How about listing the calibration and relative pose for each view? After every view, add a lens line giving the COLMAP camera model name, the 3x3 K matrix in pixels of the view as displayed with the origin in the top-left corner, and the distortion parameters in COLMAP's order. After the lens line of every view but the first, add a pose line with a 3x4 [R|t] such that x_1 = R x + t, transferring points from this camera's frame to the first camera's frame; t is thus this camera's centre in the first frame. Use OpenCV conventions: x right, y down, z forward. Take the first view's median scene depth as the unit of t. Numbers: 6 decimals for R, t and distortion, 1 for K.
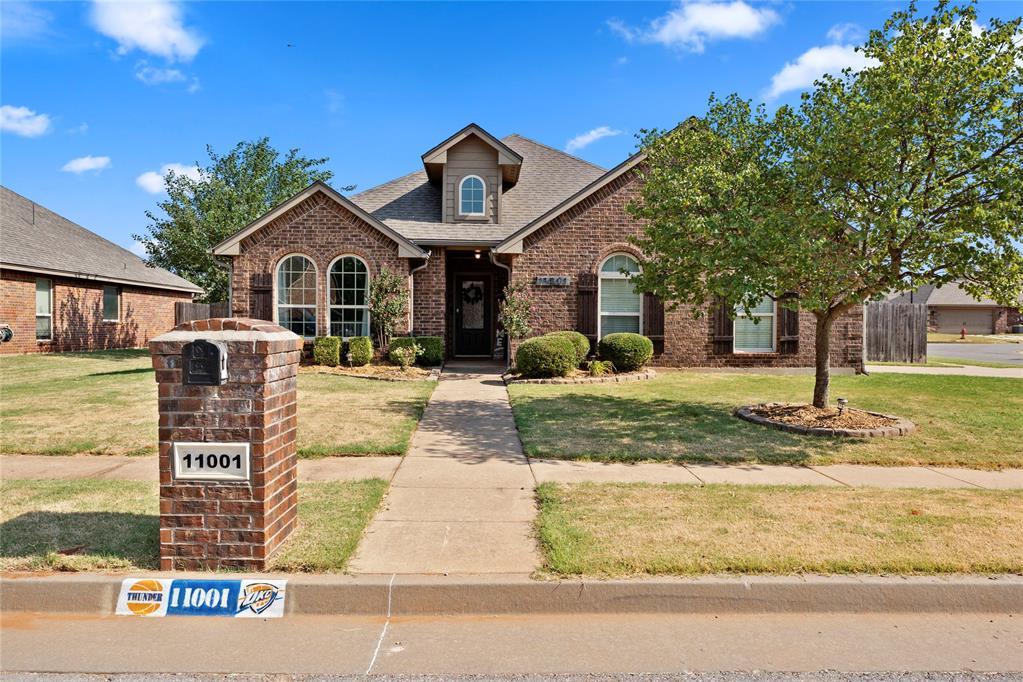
lens RADIAL K [[702.7, 0, 513.3], [0, 702.7, 339.2], [0, 0, 1]] dist [-0.000001, -0.000293]
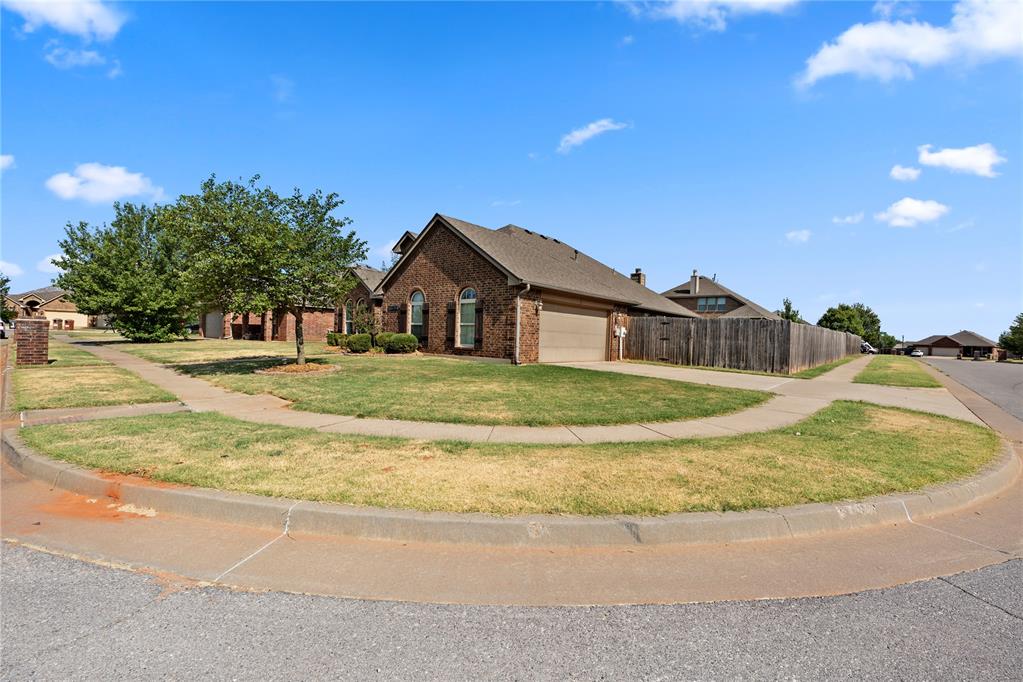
lens RADIAL K [[448.7, 0, 512.0], [0, 448.7, 338.8], [0, 0, 1]] dist [-0.002647, -0.000154]
pose [[0.716882, 0.018804, -0.696941, 1.131445], [-0.040052, 0.999096, -0.014241, 0.010365], [0.696043, 0.038123, 0.716987, 0.303742]]
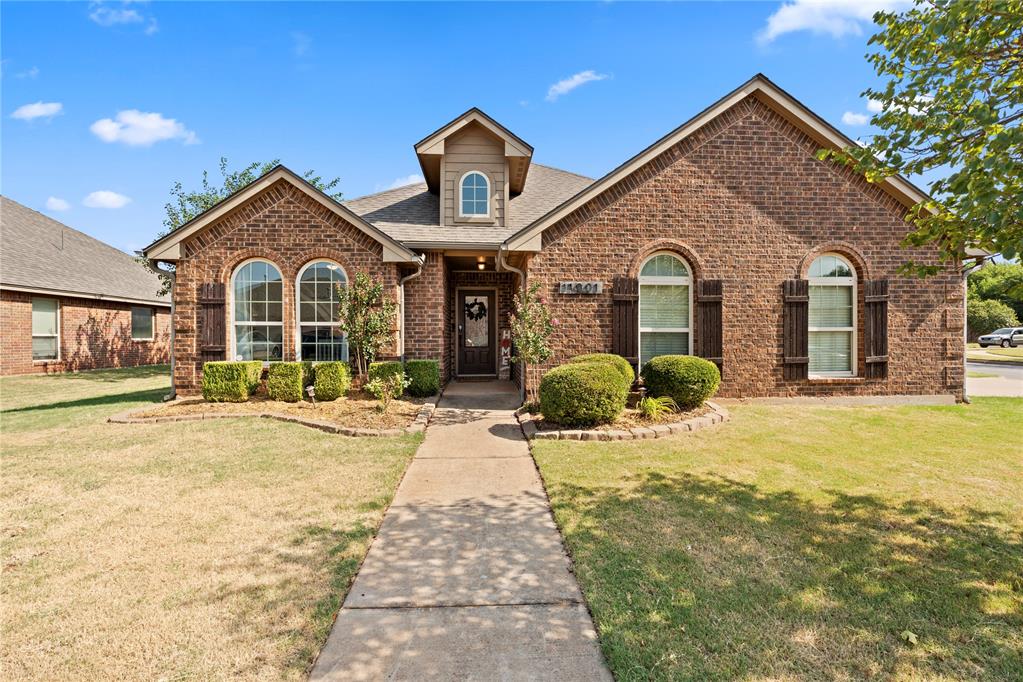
lens RADIAL K [[448.7, 0, 509.3], [0, 448.7, 338.2], [0, 0, 1]] dist [-0.002647, -0.000154]
pose [[0.999880, -0.008437, 0.012981, -0.026411], [0.008647, 0.999831, -0.016252, -0.019481], [-0.012842, 0.016362, 0.999784, 0.485311]]
